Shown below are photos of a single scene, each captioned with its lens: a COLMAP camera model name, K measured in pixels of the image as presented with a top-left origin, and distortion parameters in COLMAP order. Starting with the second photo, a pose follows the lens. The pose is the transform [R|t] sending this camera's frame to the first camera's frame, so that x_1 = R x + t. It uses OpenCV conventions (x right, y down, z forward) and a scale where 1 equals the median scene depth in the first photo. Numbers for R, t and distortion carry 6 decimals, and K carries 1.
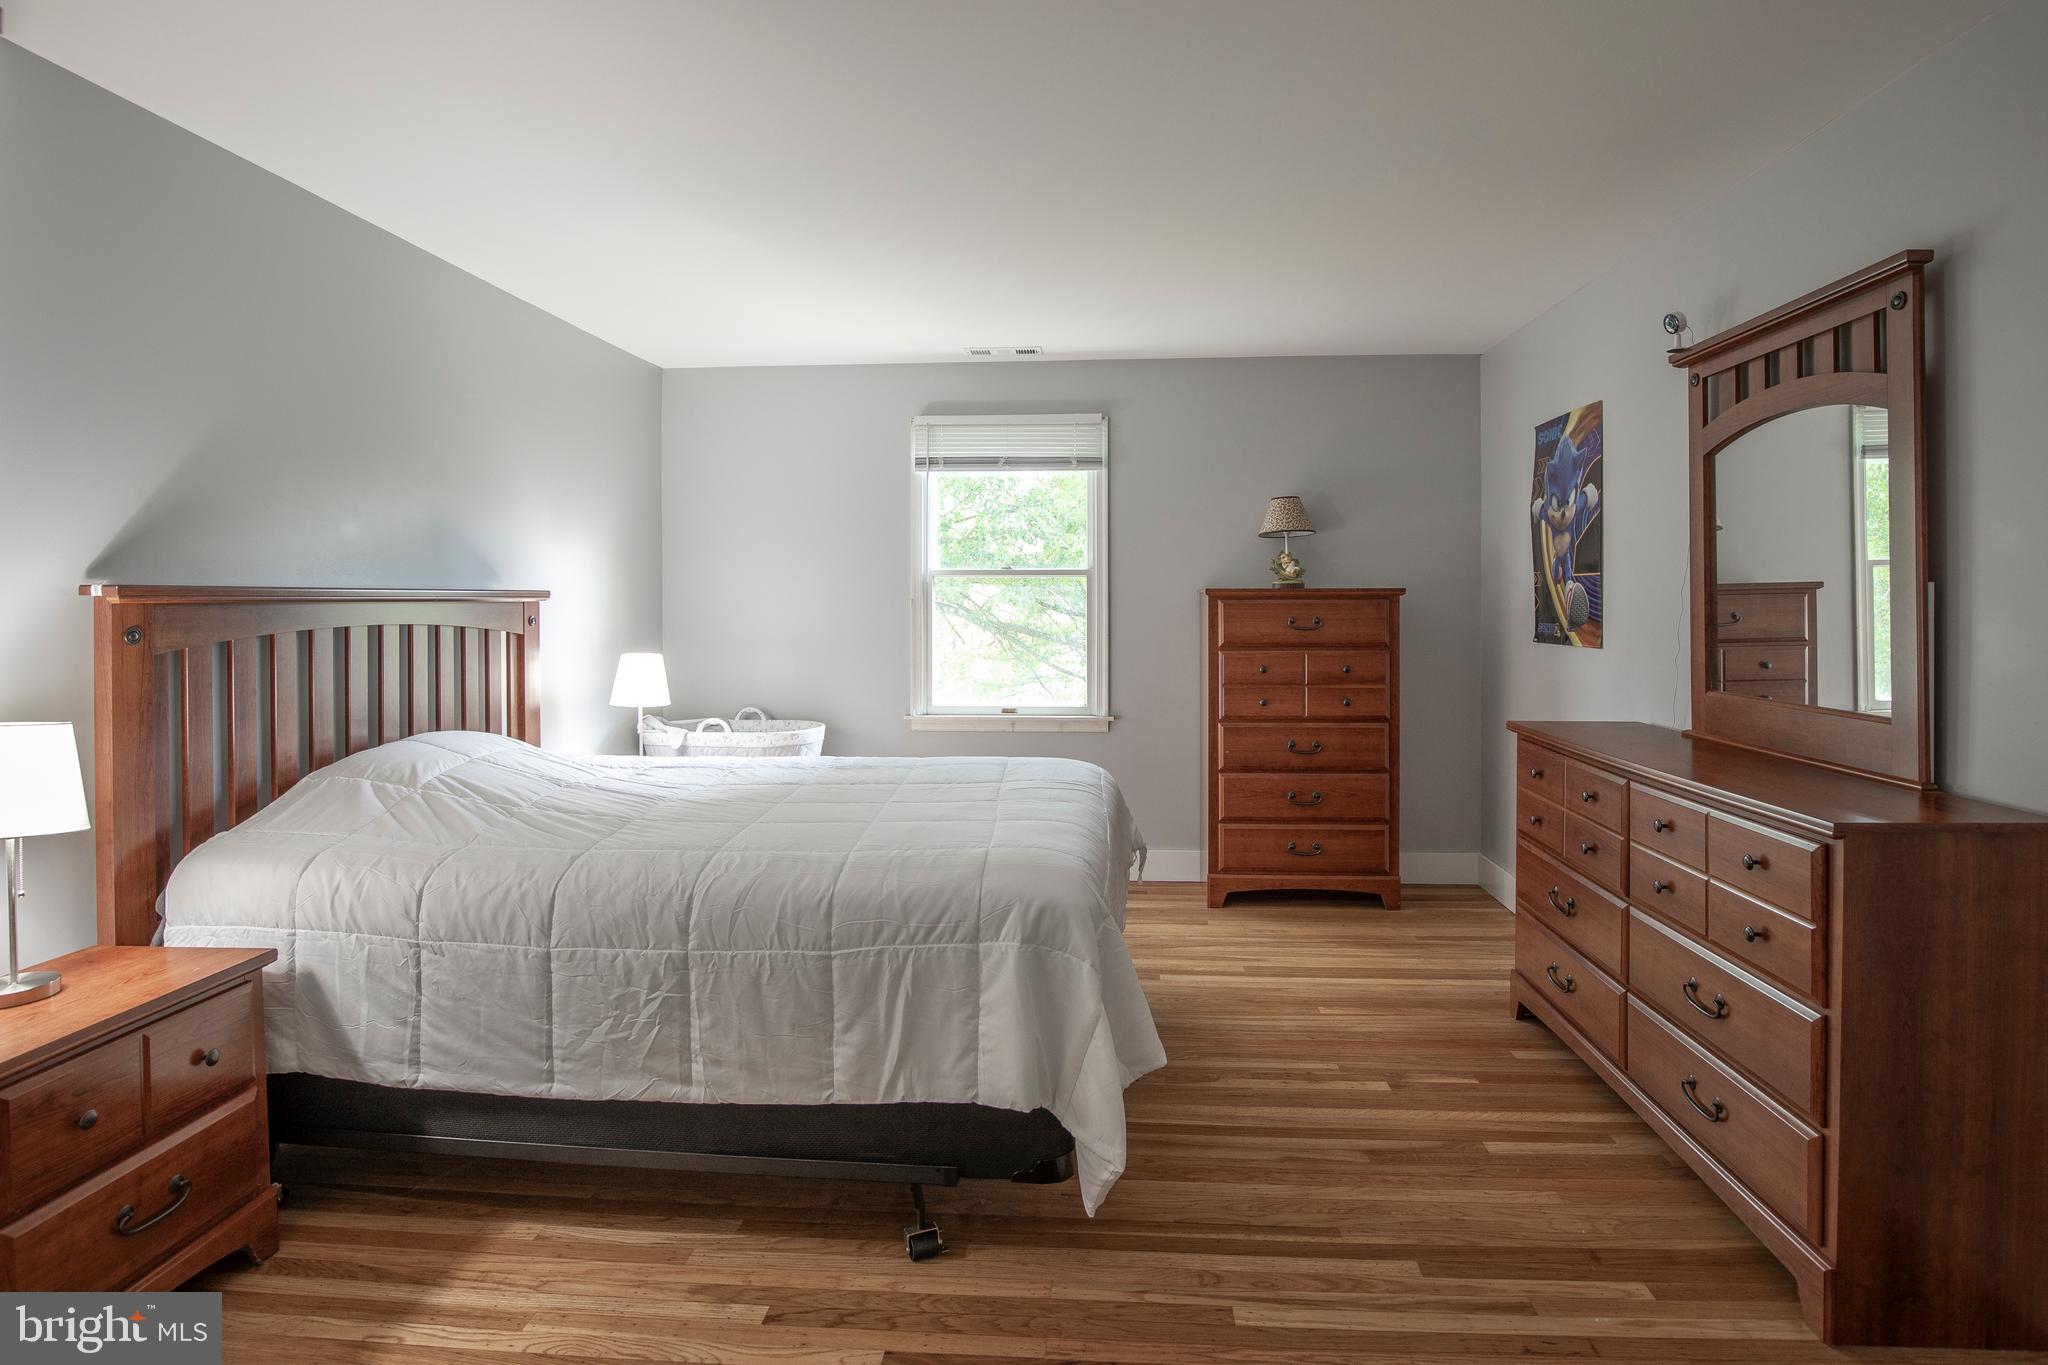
lens RADIAL K [[1024.5, 0, 1029.3], [0, 1024.5, 599.3], [0, 0, 1]] dist [-0.040183, -0.000236]
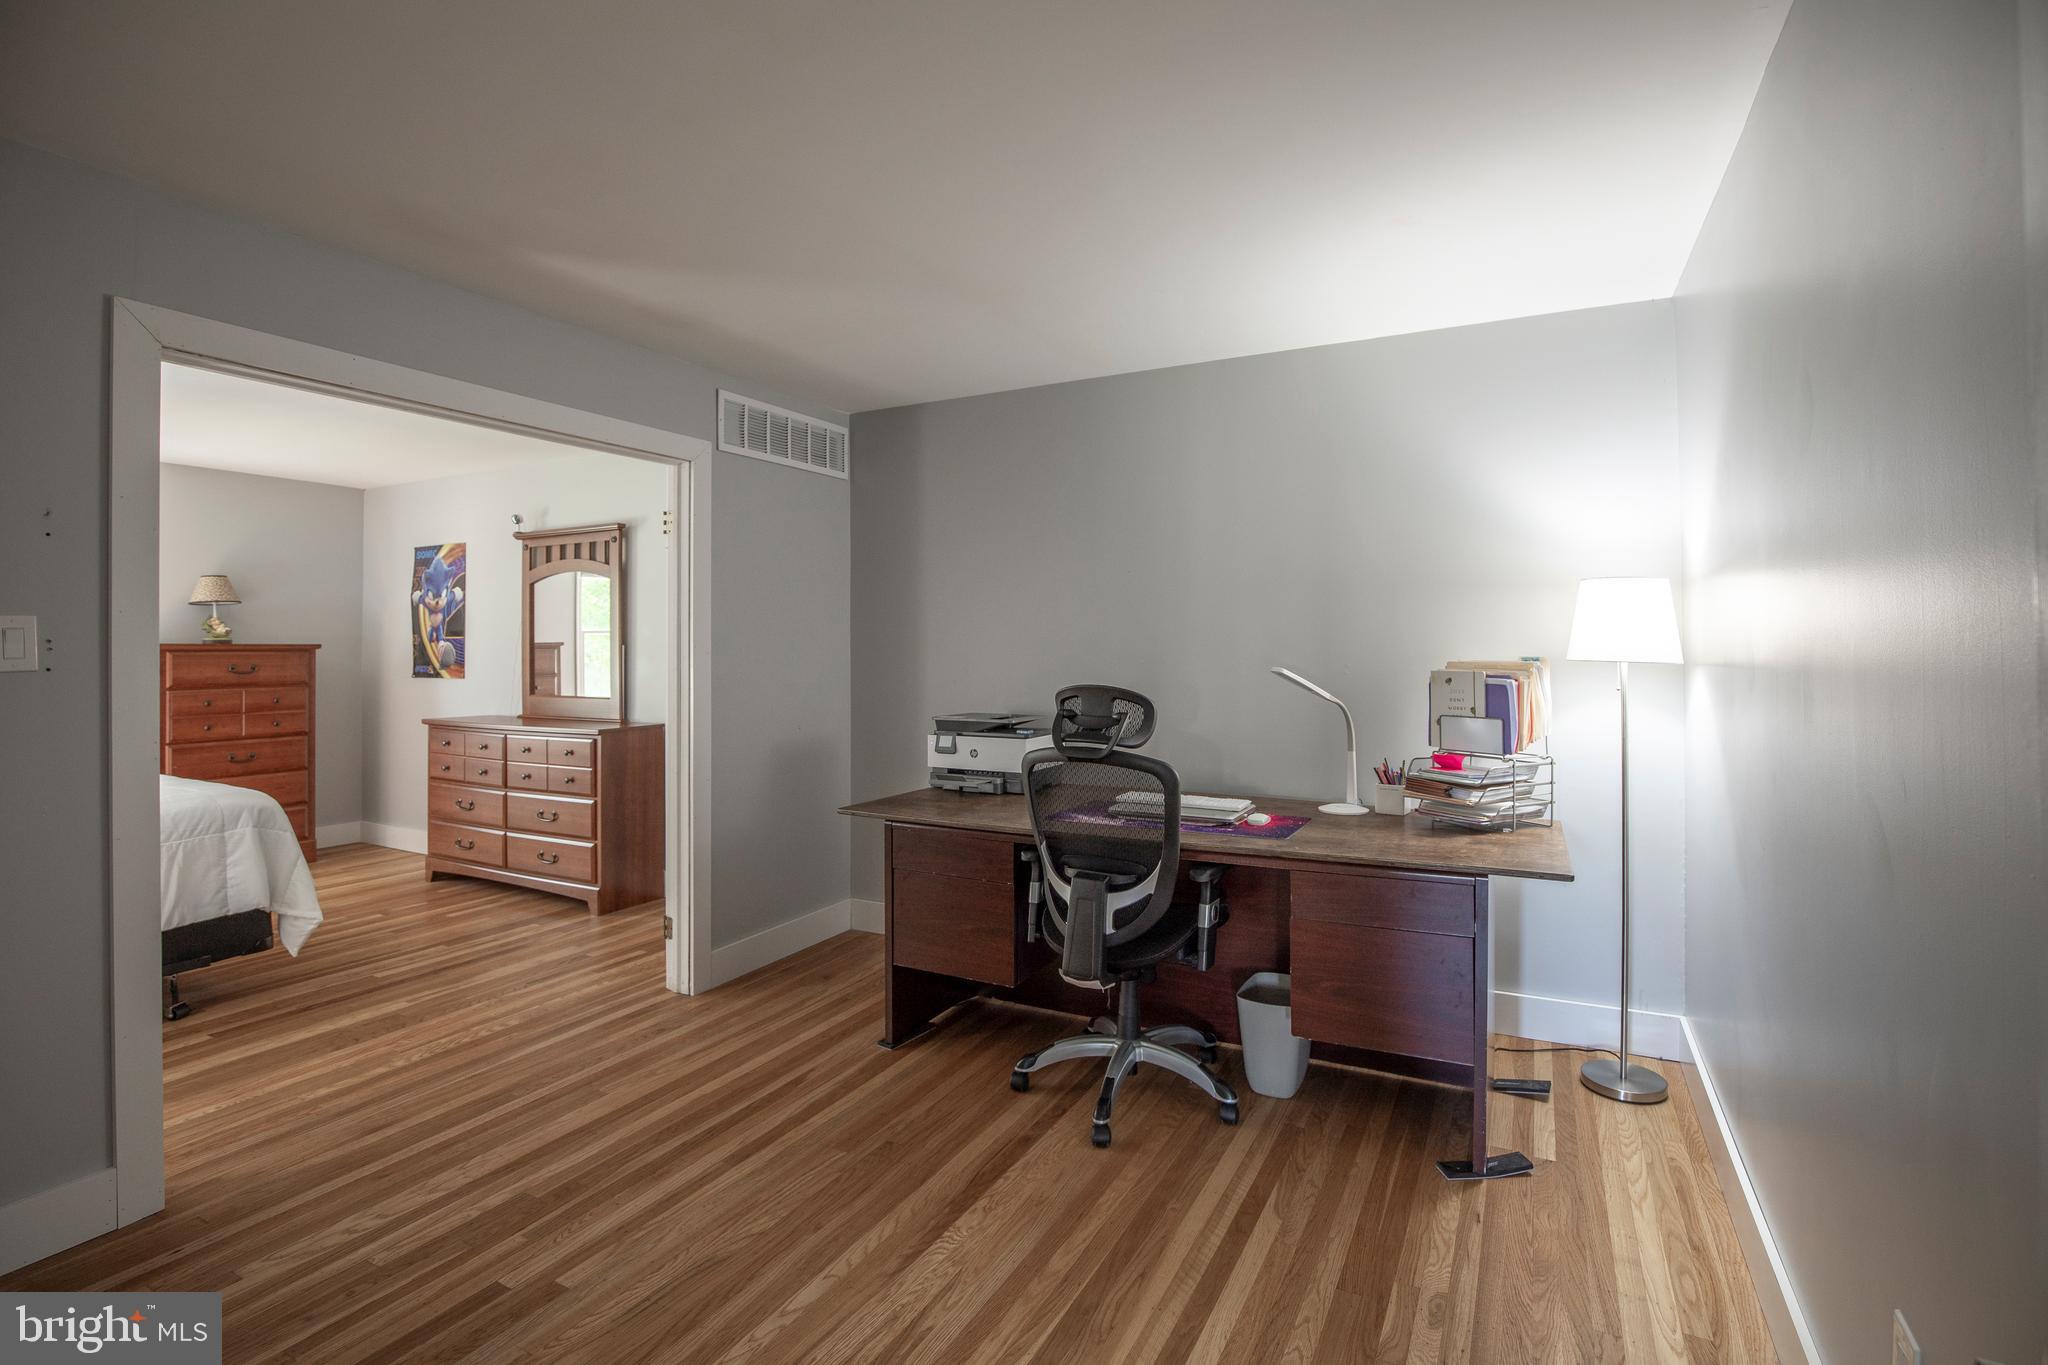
lens RADIAL K [[972.8, 0, 1026.6], [0, 972.8, 650.1], [0, 0, 1]] dist [-0.000513, -0.000063]
pose [[0.400522, 0.000374, 0.916287, -0.598576], [-0.000455, 1.000000, -0.000209, -0.002766], [-0.916287, -0.000333, 0.400522, -0.593655]]
